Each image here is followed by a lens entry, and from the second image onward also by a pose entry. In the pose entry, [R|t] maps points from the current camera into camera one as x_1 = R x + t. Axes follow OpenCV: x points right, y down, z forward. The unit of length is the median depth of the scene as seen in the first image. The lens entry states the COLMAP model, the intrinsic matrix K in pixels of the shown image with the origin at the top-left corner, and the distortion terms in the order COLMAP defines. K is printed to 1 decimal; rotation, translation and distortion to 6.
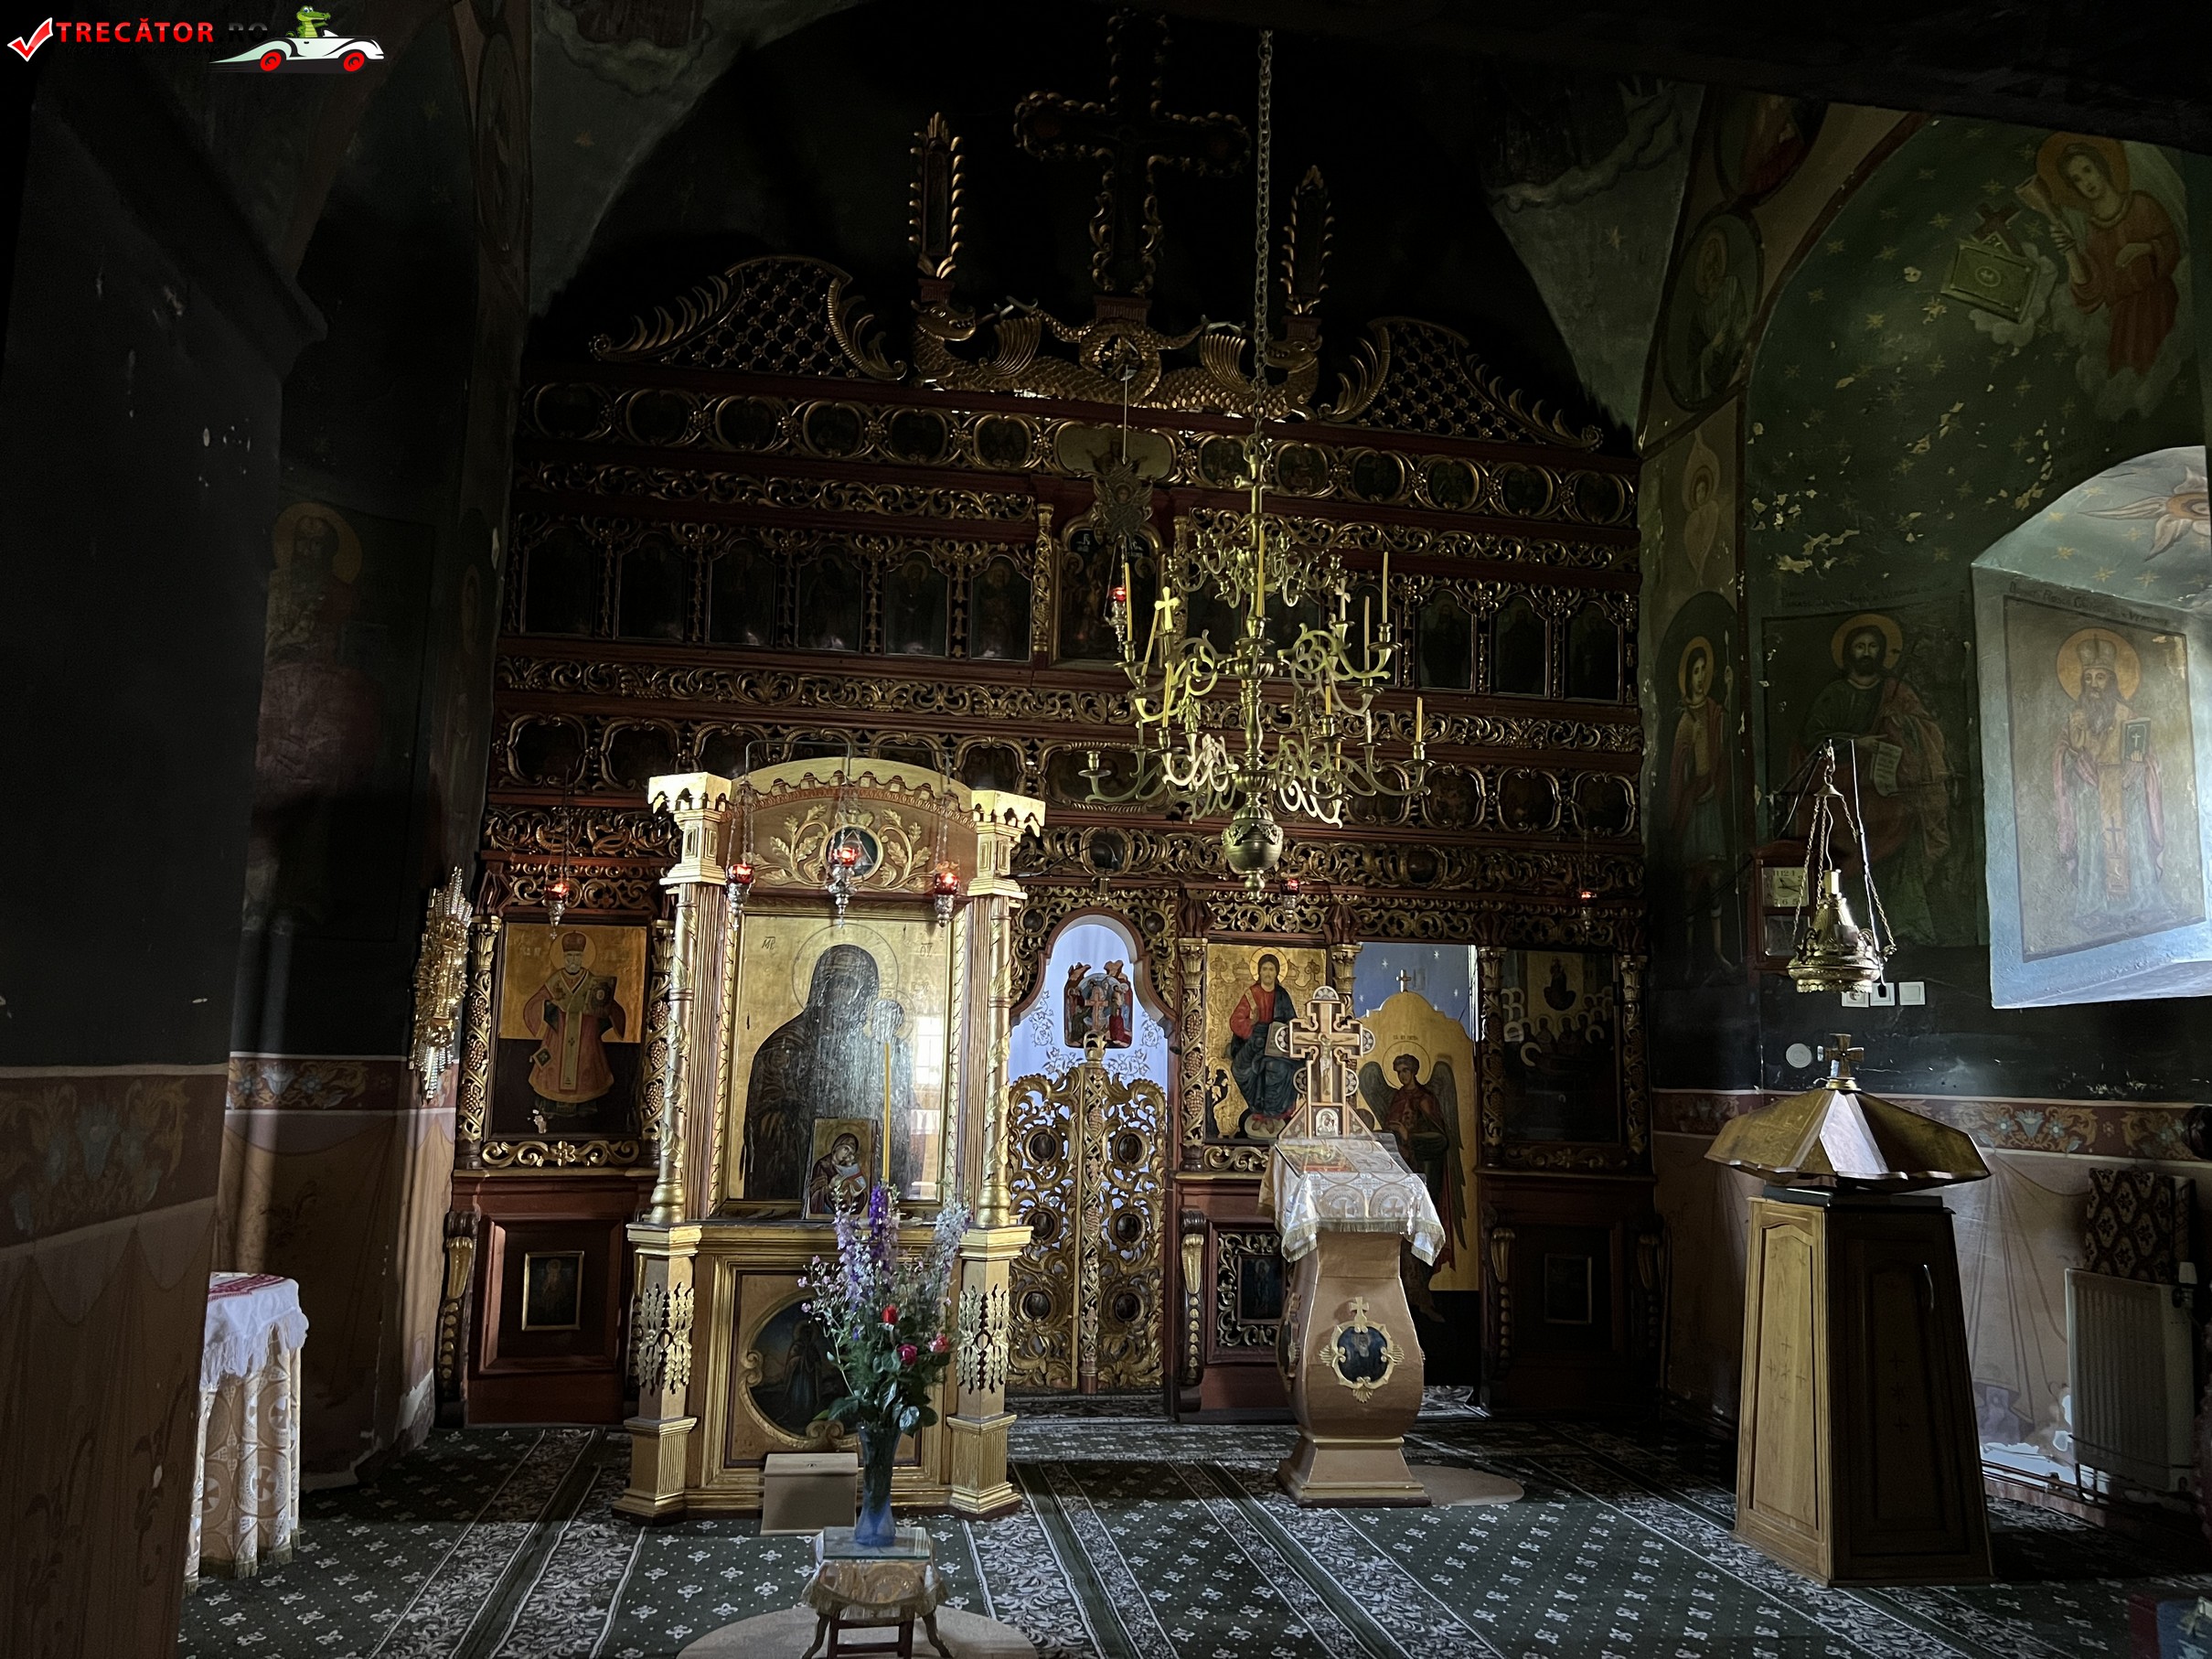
lens RADIAL K [[1667.2, 0, 1111.7], [0, 1667.2, 832.0], [0, 0, 1]] dist [0.056742, -0.068185]
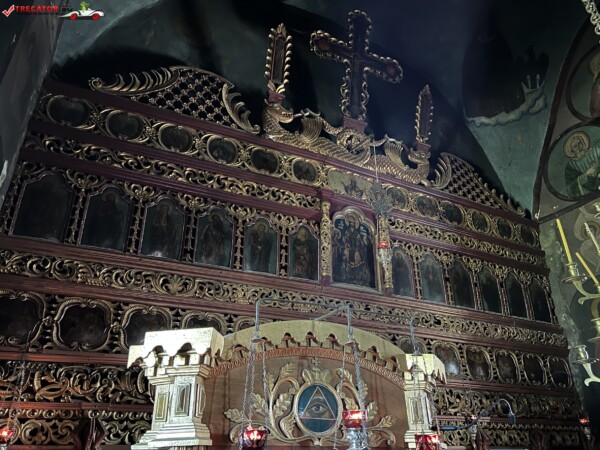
lens RADIAL K [[452.2, 0, 299.4], [0, 452.2, 225.0], [0, 0, 1]] dist [0.056742, -0.068185]
pose [[0.959630, 0.102743, 0.261829, -0.214165], [-0.015832, 0.949150, -0.314427, -0.006635], [-0.280820, 0.297588, 0.912459, 0.563270]]
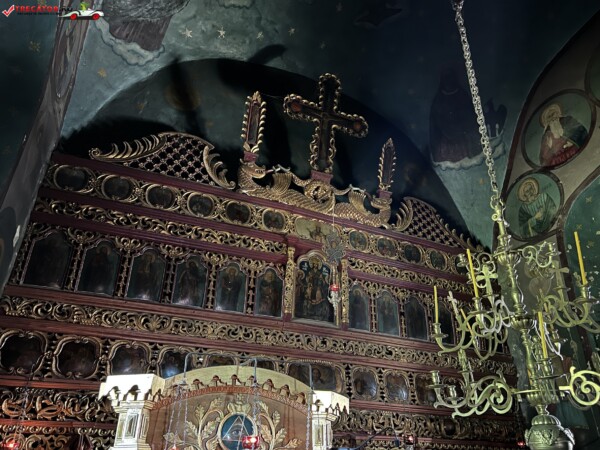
lens RADIAL K [[452.2, 0, 299.6], [0, 452.2, 225.5], [0, 0, 1]] dist [0.056742, -0.068185]
pose [[0.968350, 0.112317, 0.222899, -0.176007], [-0.032175, 0.941752, -0.334765, -0.022572], [-0.247515, 0.316998, 0.915559, 0.451275]]
